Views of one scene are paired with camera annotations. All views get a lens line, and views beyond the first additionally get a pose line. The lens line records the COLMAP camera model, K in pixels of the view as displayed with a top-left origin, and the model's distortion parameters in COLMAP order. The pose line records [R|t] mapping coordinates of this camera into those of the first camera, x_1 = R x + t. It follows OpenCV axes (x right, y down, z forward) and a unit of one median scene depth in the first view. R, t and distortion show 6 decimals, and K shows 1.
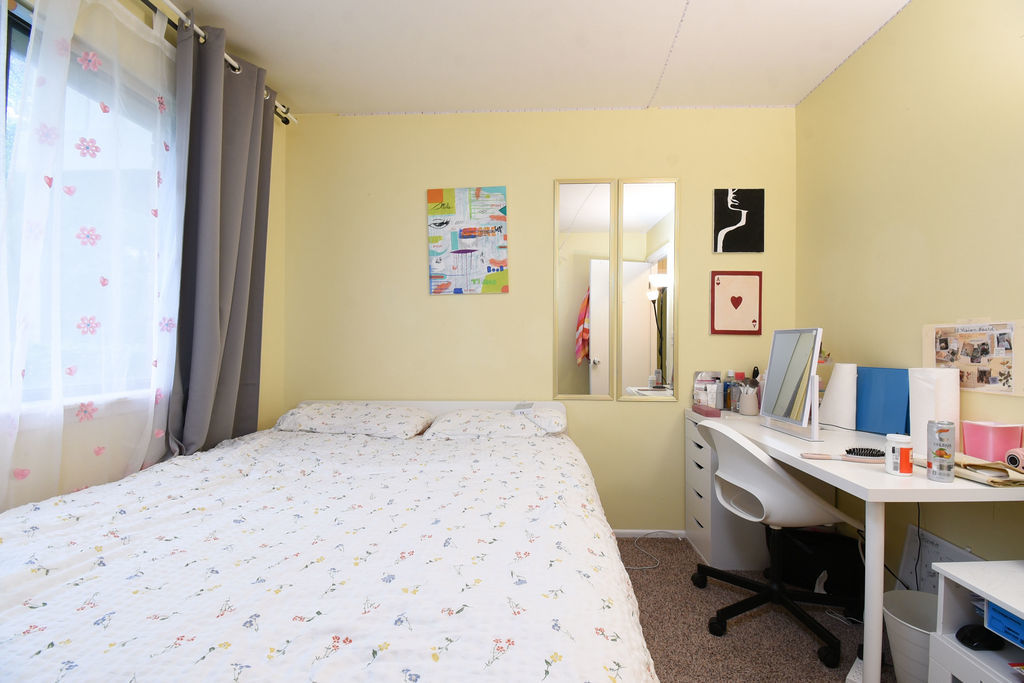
lens RADIAL K [[450.0, 0, 510.6], [0, 450.0, 343.3], [0, 0, 1]] dist [0.007040, -0.016760]
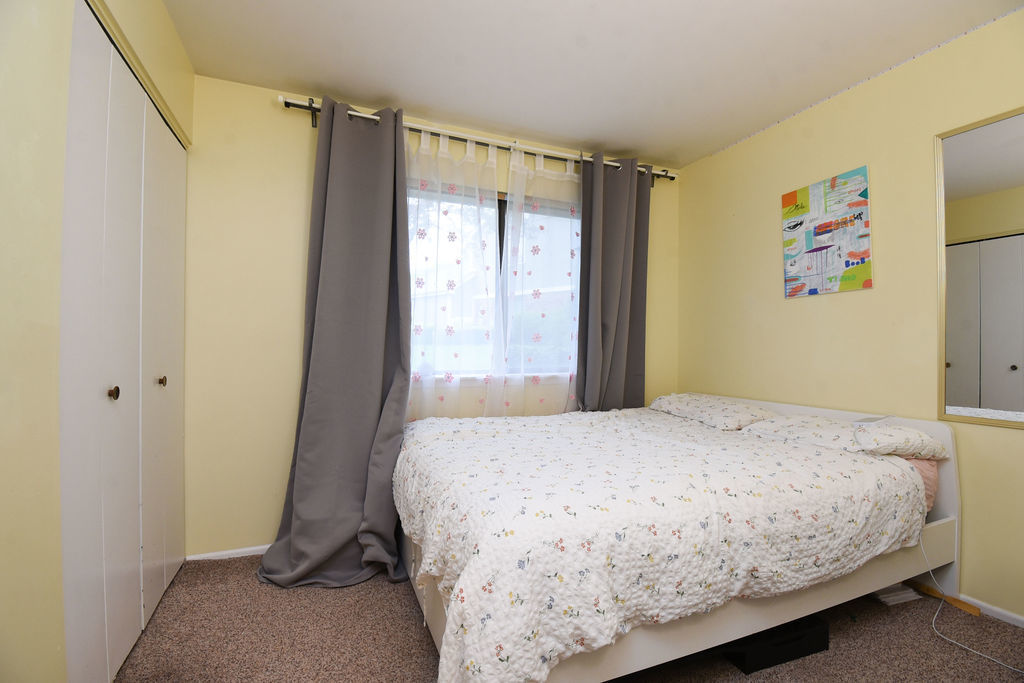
lens RADIAL K [[450.0, 0, 504.7], [0, 450.0, 343.0], [0, 0, 1]] dist [0.007040, -0.016760]
pose [[0.419748, -0.007738, -0.907608, 0.475457], [0.000859, 0.999967, -0.008128, -0.000305], [0.907640, 0.002633, 0.419740, 0.006020]]
